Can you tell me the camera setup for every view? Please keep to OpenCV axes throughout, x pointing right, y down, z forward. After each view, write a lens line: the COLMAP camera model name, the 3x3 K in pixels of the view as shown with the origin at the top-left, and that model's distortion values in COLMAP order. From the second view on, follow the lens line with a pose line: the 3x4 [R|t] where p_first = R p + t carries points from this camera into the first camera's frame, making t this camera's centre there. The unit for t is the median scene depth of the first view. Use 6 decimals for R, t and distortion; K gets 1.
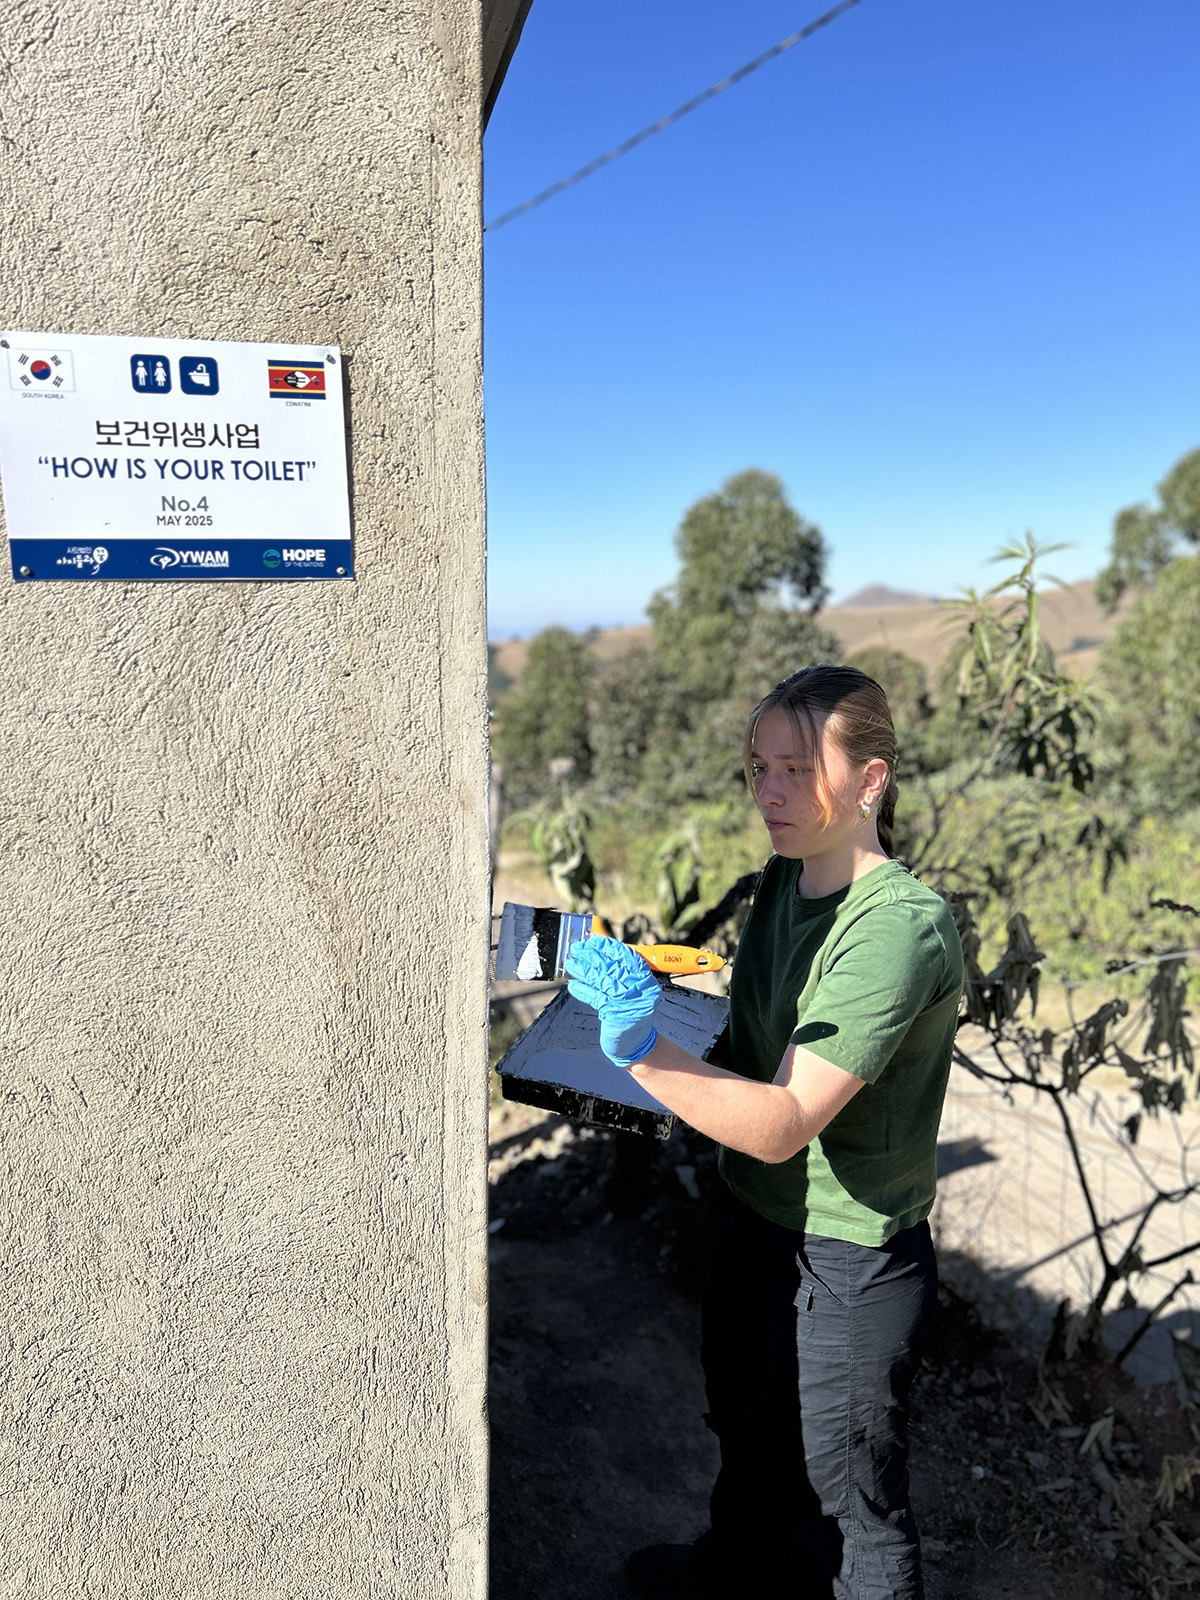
lens RADIAL K [[1226.4, 0, 599.6], [0, 1226.4, 806.2], [0, 0, 1]] dist [0.012770, -0.011499]
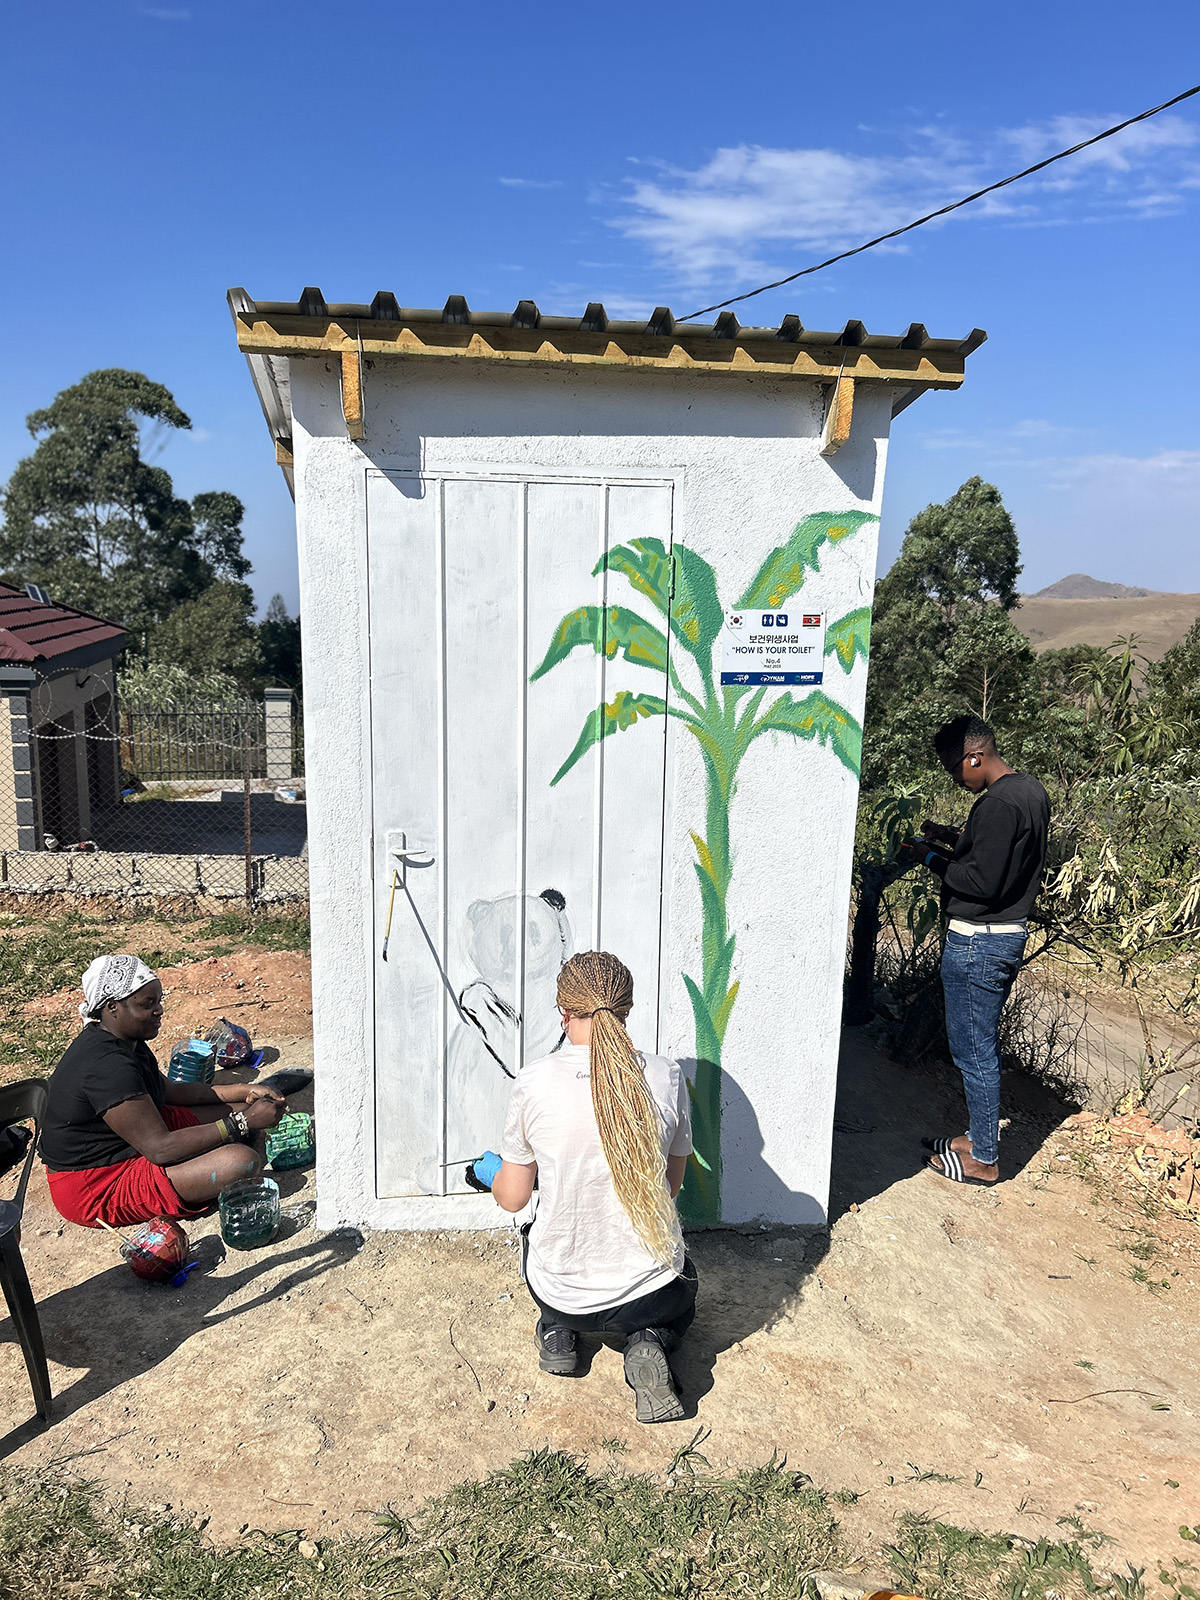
lens RADIAL K [[1226.4, 0, 593.8], [0, 1226.4, 795.3], [0, 0, 1]] dist [0.012770, -0.011499]
pose [[0.988039, 0.051311, -0.145414, -0.315966], [-0.050283, 0.998677, 0.010741, 0.079857], [0.145772, -0.003301, 0.989313, -2.099903]]
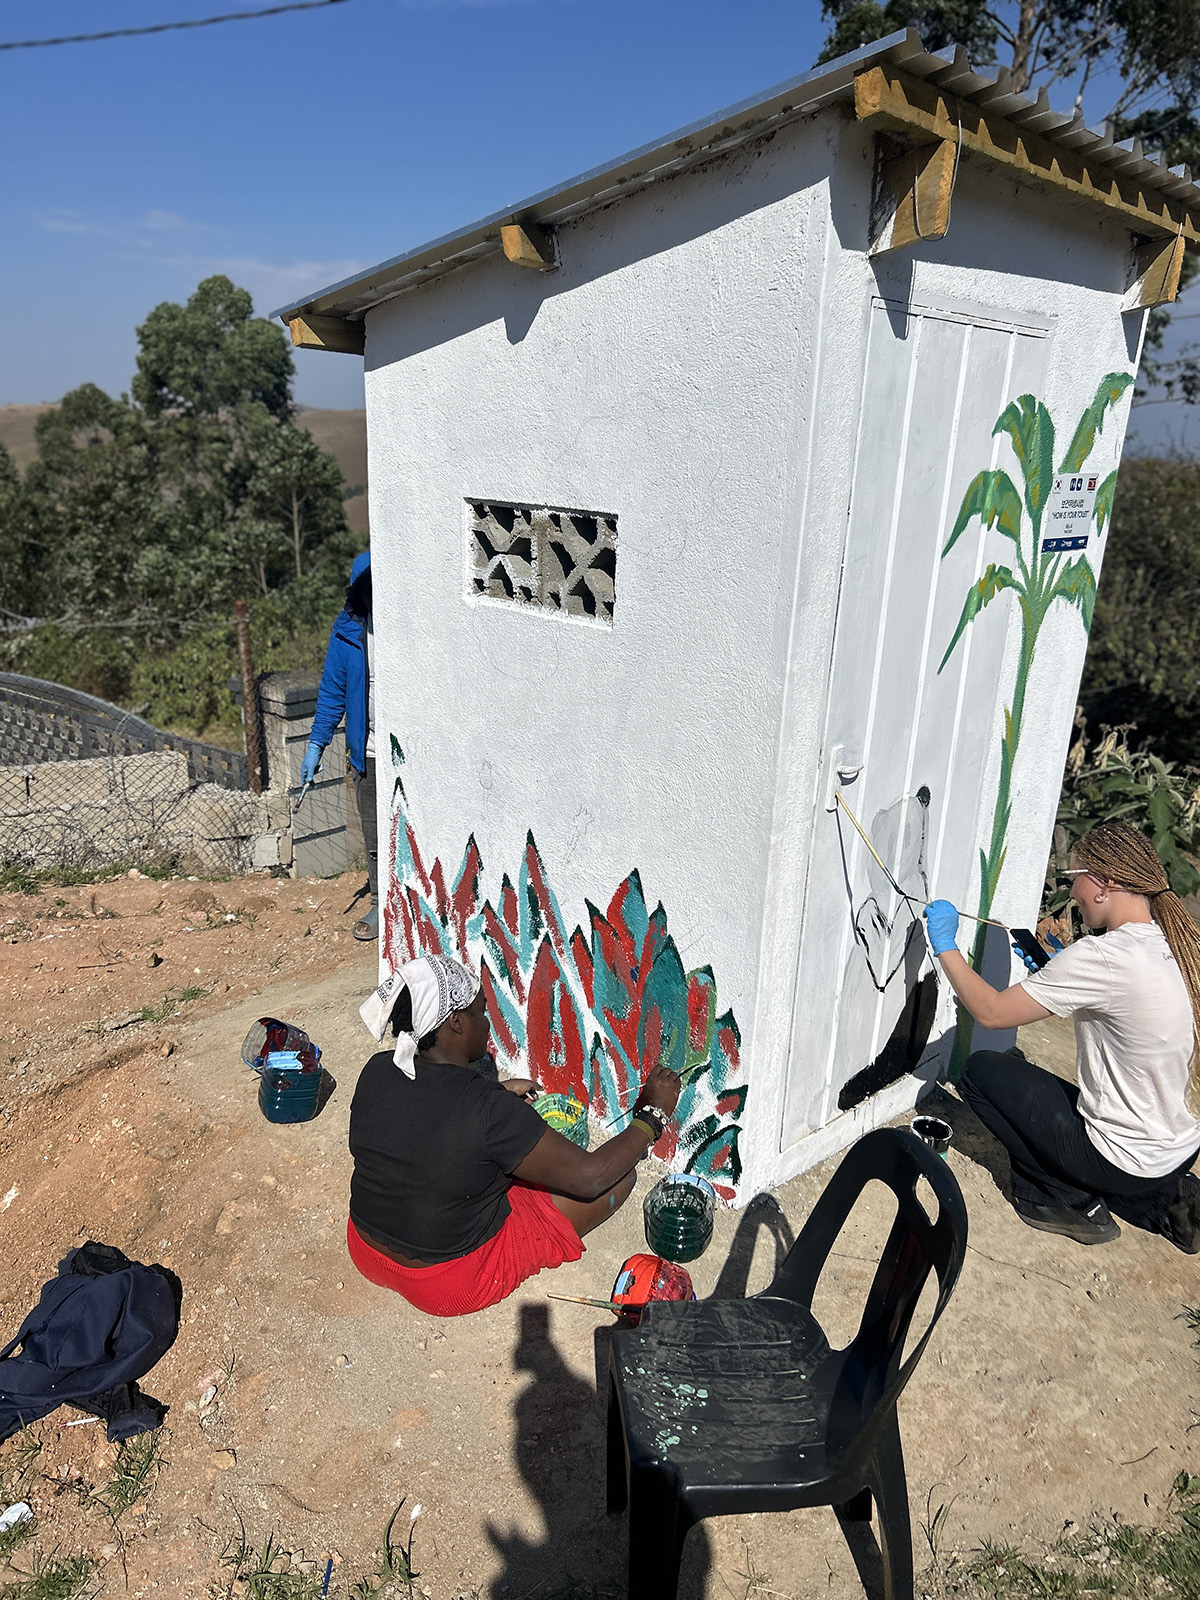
lens RADIAL K [[1226.4, 0, 596.1], [0, 1226.4, 803.3], [0, 0, 1]] dist [0.012770, -0.011499]
pose [[0.881037, -0.091622, 0.464089, -2.855884], [0.022943, 0.988185, 0.151536, -0.052613], [-0.472490, -0.122862, 0.872730, -1.203650]]
